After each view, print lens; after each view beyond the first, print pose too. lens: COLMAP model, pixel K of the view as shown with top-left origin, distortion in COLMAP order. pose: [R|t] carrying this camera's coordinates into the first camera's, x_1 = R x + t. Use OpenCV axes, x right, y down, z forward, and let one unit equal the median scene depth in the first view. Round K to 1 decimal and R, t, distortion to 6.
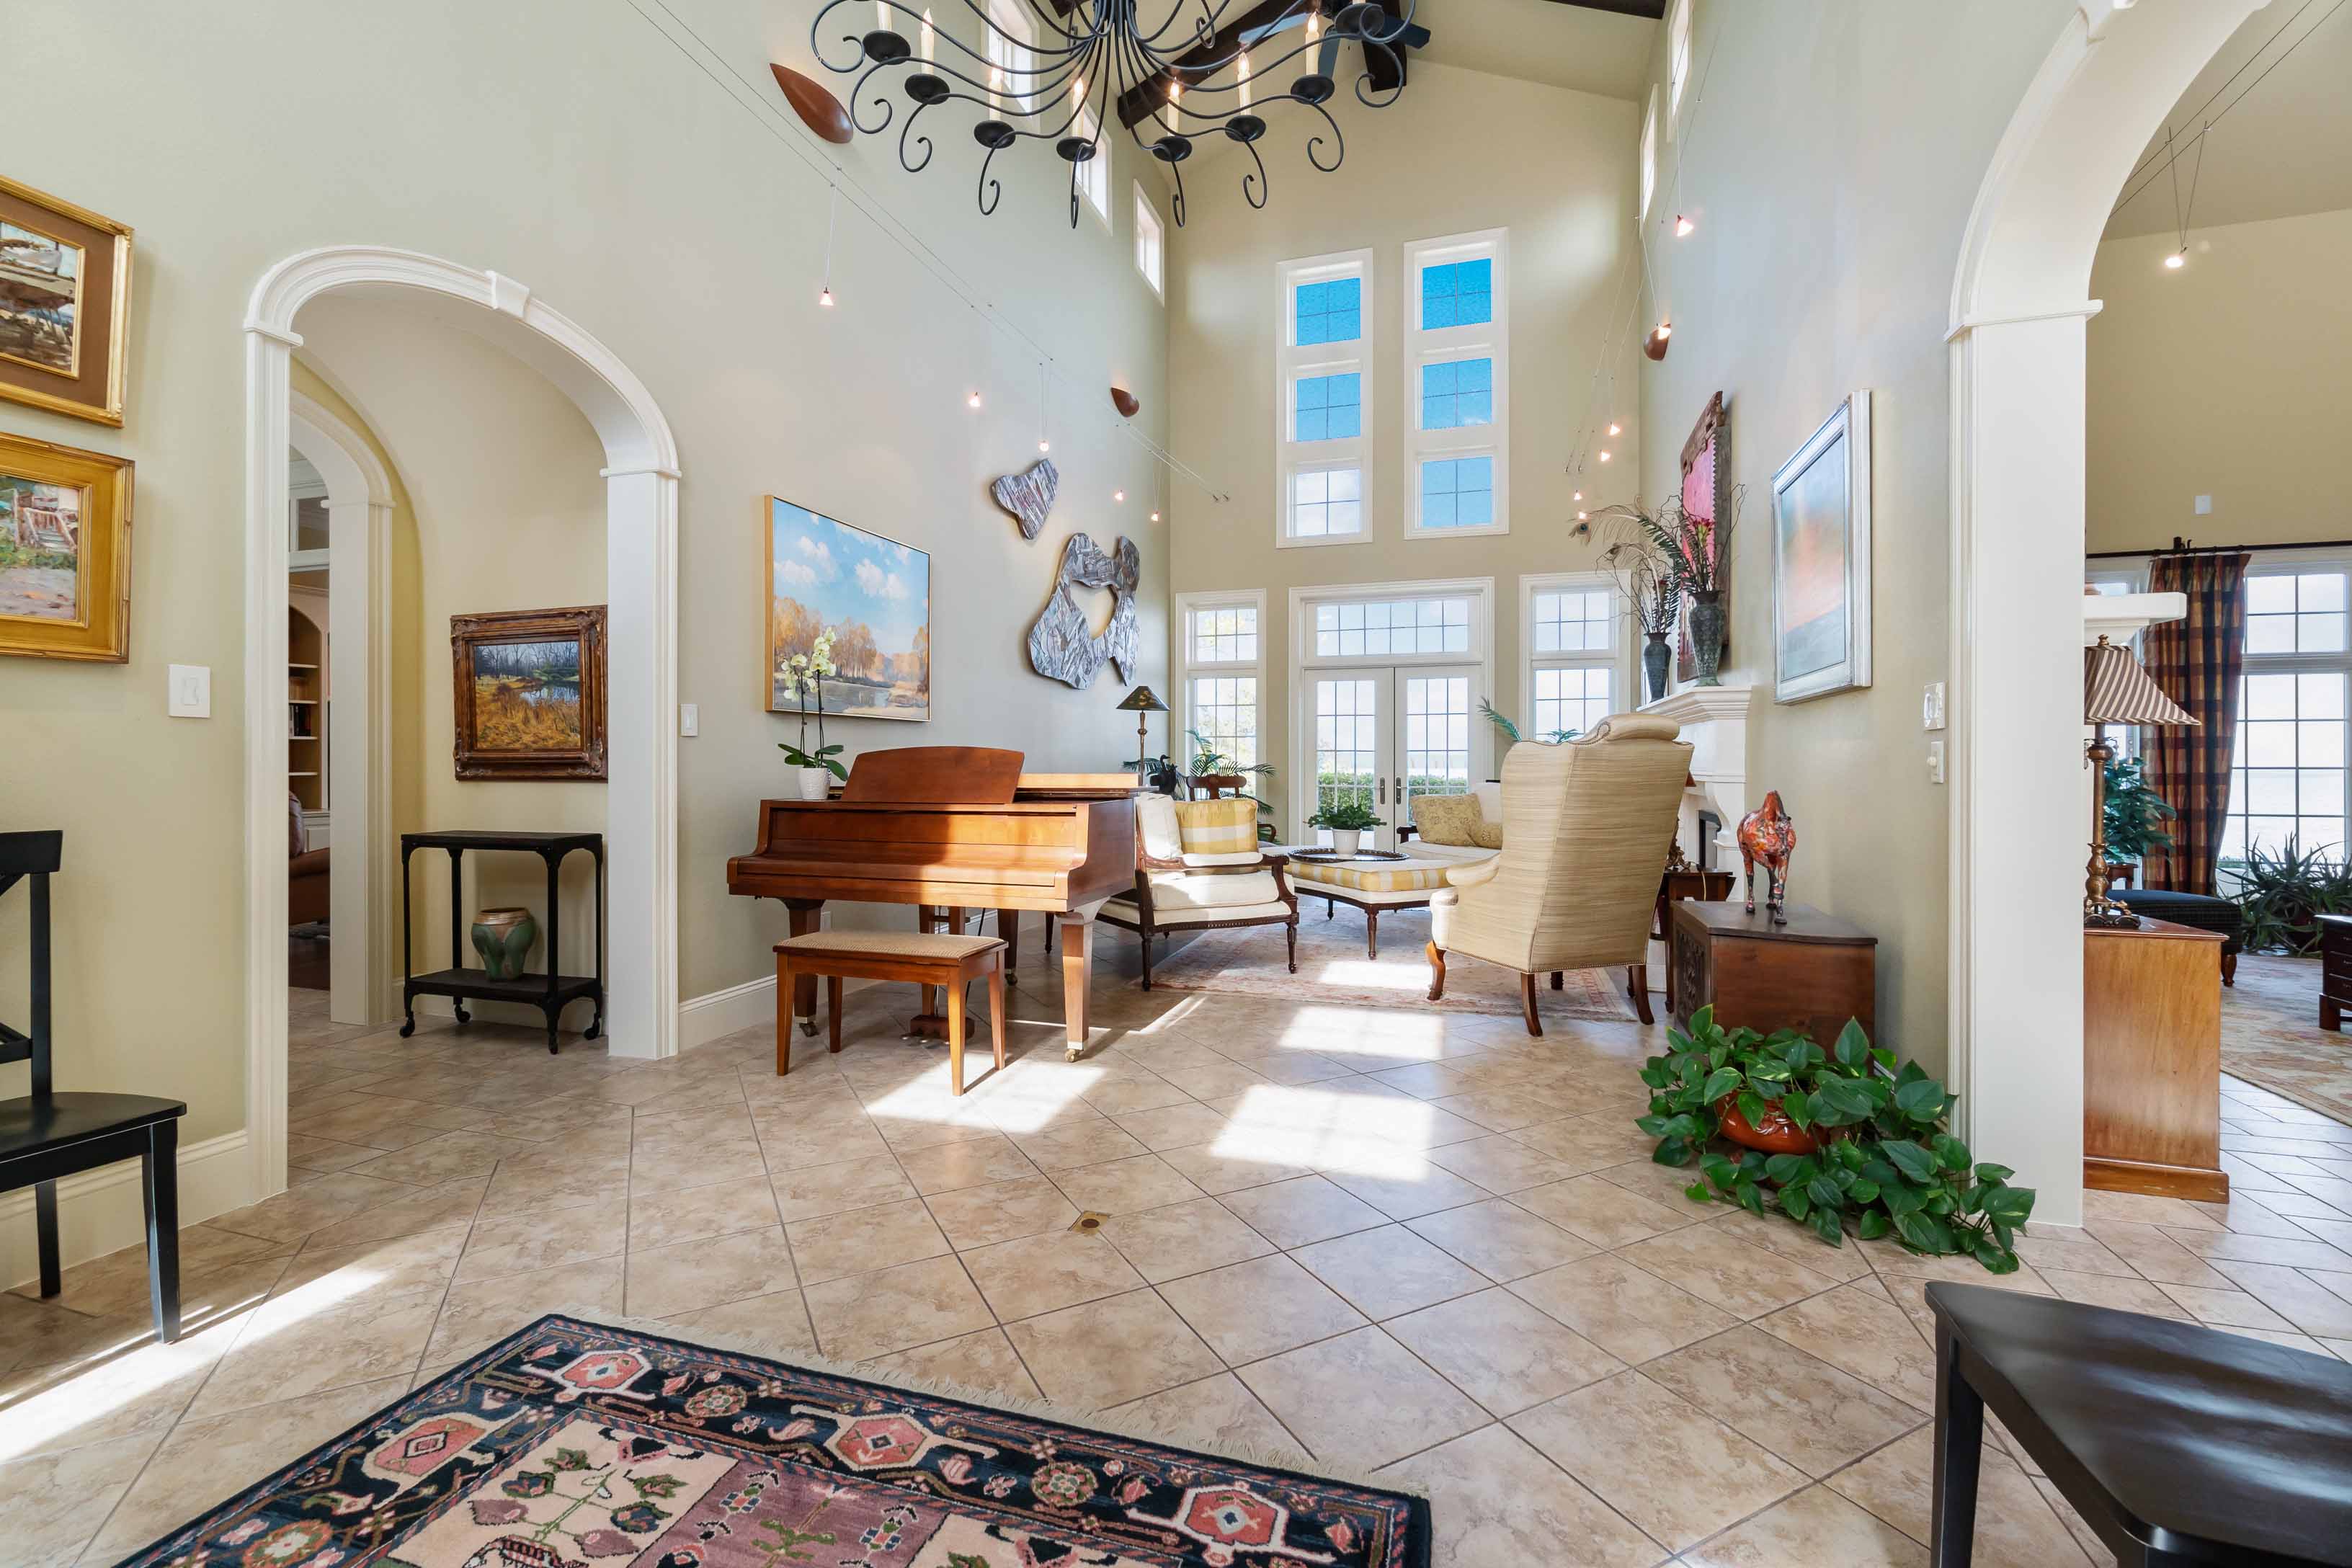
lens RADIAL K [[1008.4, 0, 1164.6], [0, 1008.4, 777.2], [0, 0, 1]] dist [-0.003591, 0.000045]
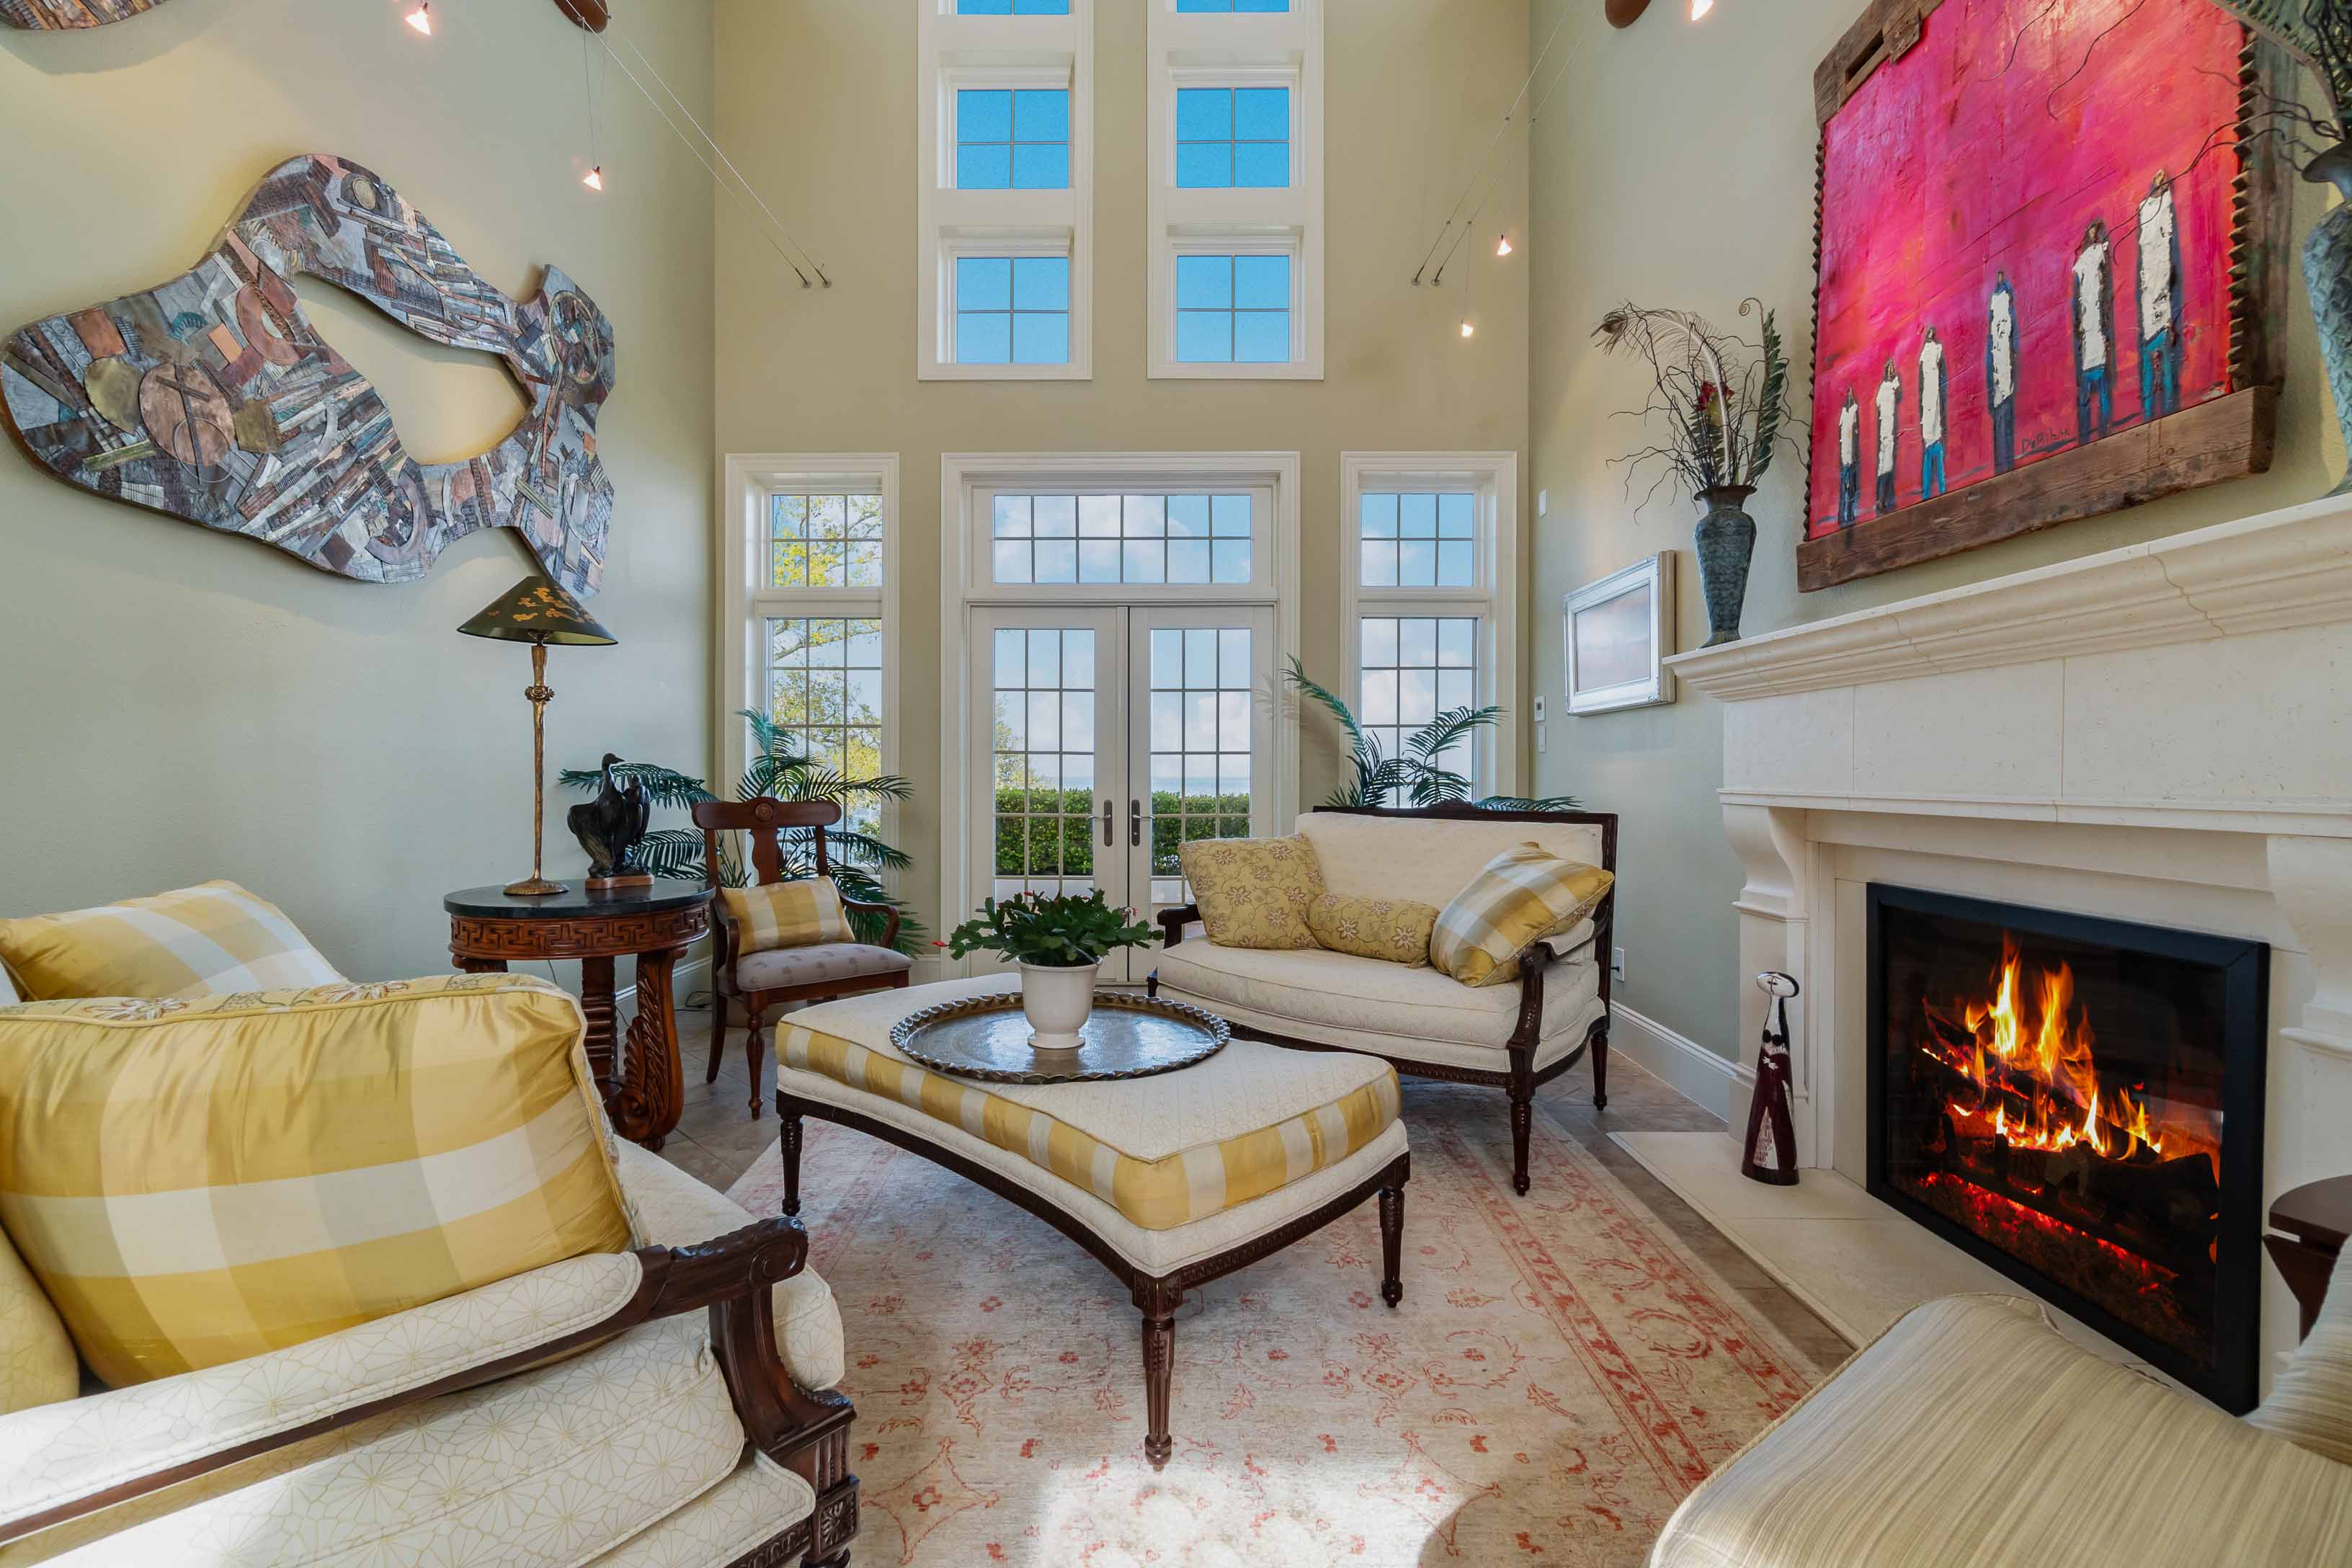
lens RADIAL K [[1008.4, 0, 1164.6], [0, 1008.4, 777.2], [0, 0, 1]] dist [-0.003591, 0.000045]
pose [[0.953978, -0.000242, 0.299877, 0.078580], [0.003989, 0.999921, -0.011885, -0.005843], [-0.299851, 0.012534, 0.953904, 0.465869]]
